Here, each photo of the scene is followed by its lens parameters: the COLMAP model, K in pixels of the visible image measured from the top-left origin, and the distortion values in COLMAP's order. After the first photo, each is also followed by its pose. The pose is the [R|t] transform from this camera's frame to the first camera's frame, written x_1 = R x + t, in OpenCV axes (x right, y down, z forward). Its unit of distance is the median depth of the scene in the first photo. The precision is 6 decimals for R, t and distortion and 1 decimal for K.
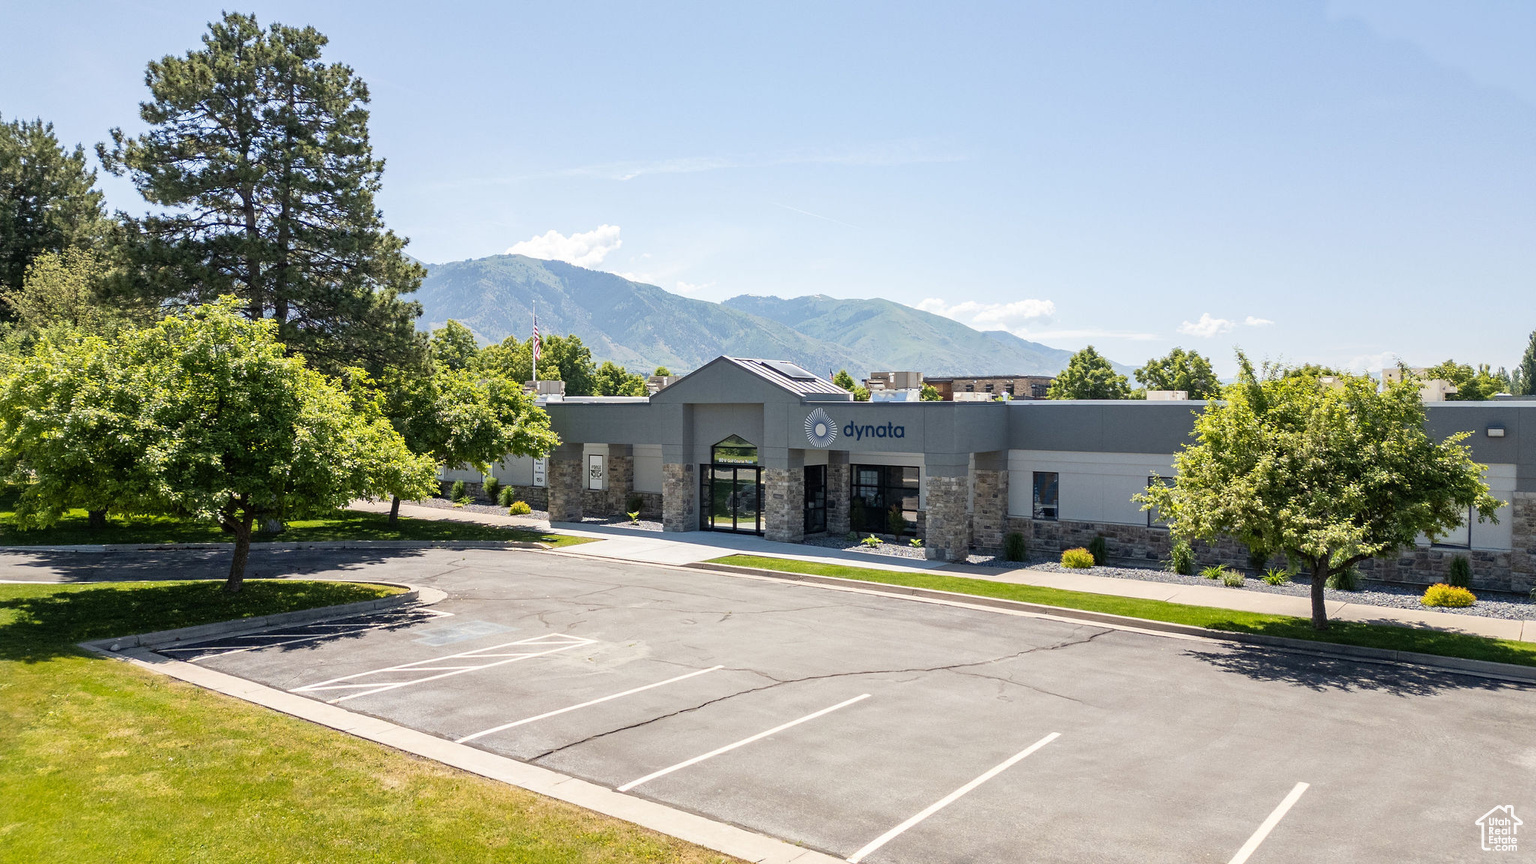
lens RADIAL K [[1109.7, 0, 778.1], [0, 1109.7, 428.3], [0, 0, 1]] dist [0.117755, 0.000233]
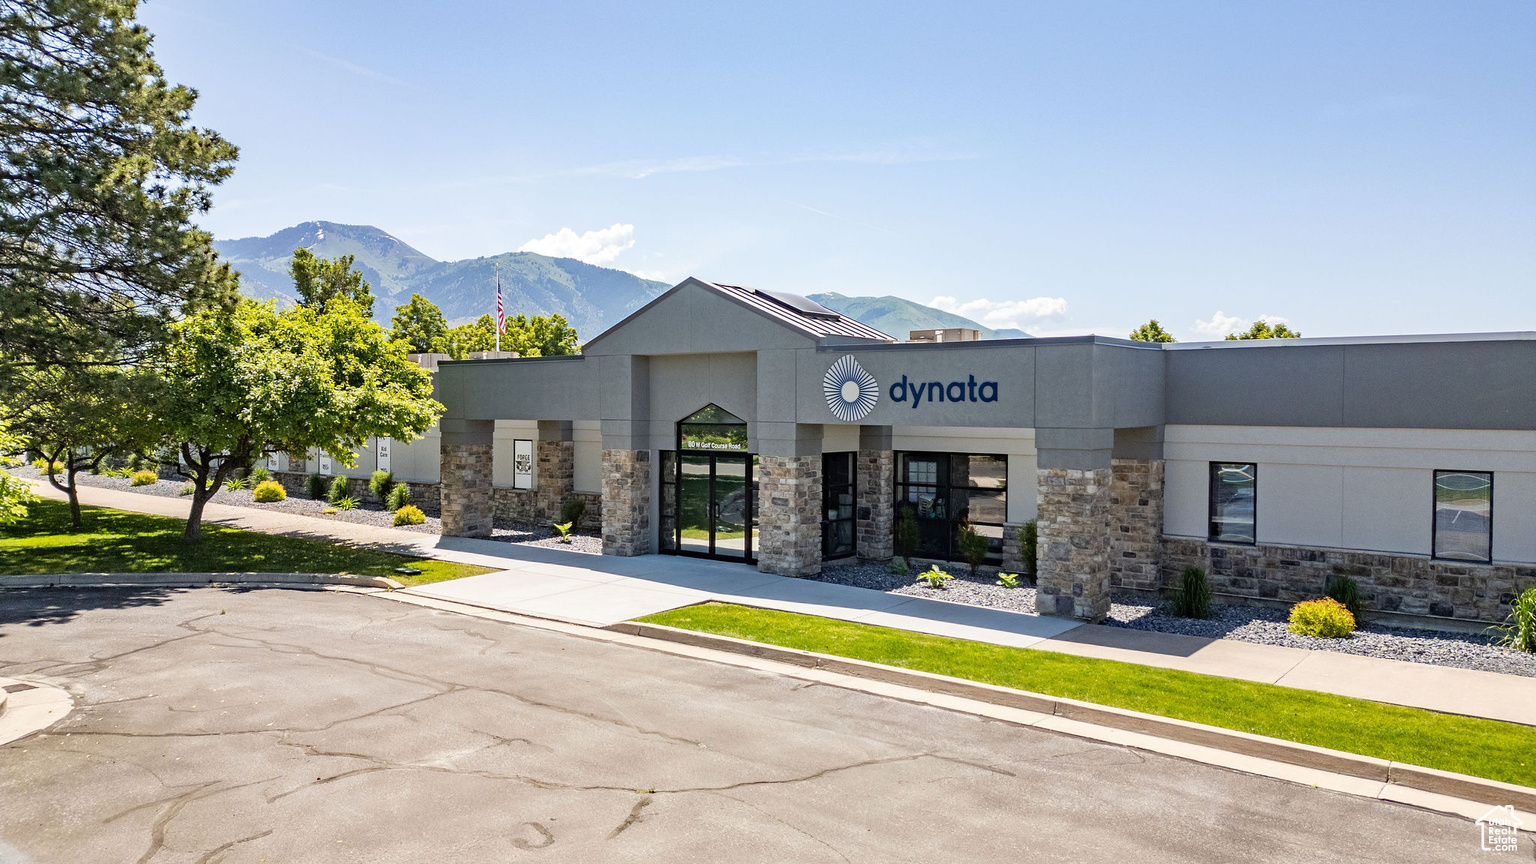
lens RADIAL K [[1107.7, 0, 768.0], [0, 1107.7, 432.0], [0, 0, 1]] dist [0.069530, -0.002098]
pose [[0.999812, 0.001417, -0.019315, 0.005006], [-0.001321, 0.999987, 0.005009, 0.018766], [0.019321, -0.004983, 0.999801, 0.369525]]
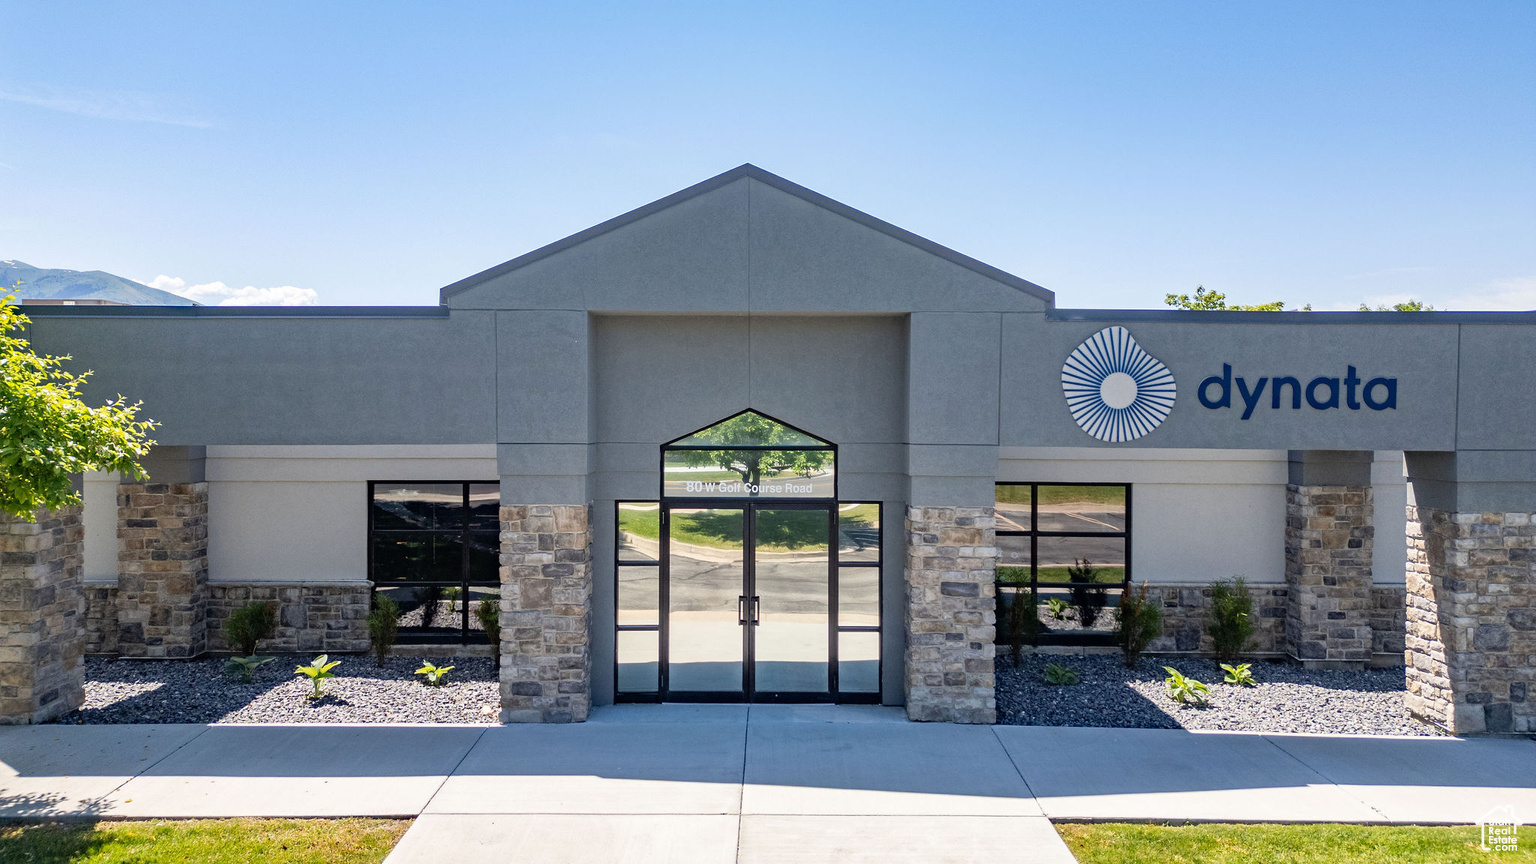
lens RADIAL K [[1074.4, 0, 768.0], [0, 1074.4, 432.0], [0, 0, 1]] dist [0.101692, -0.135058]
pose [[0.794093, -0.014463, 0.607624, -0.233293], [0.008538, 0.999884, 0.012641, 0.008353], [-0.607736, -0.004851, 0.794124, 0.736705]]
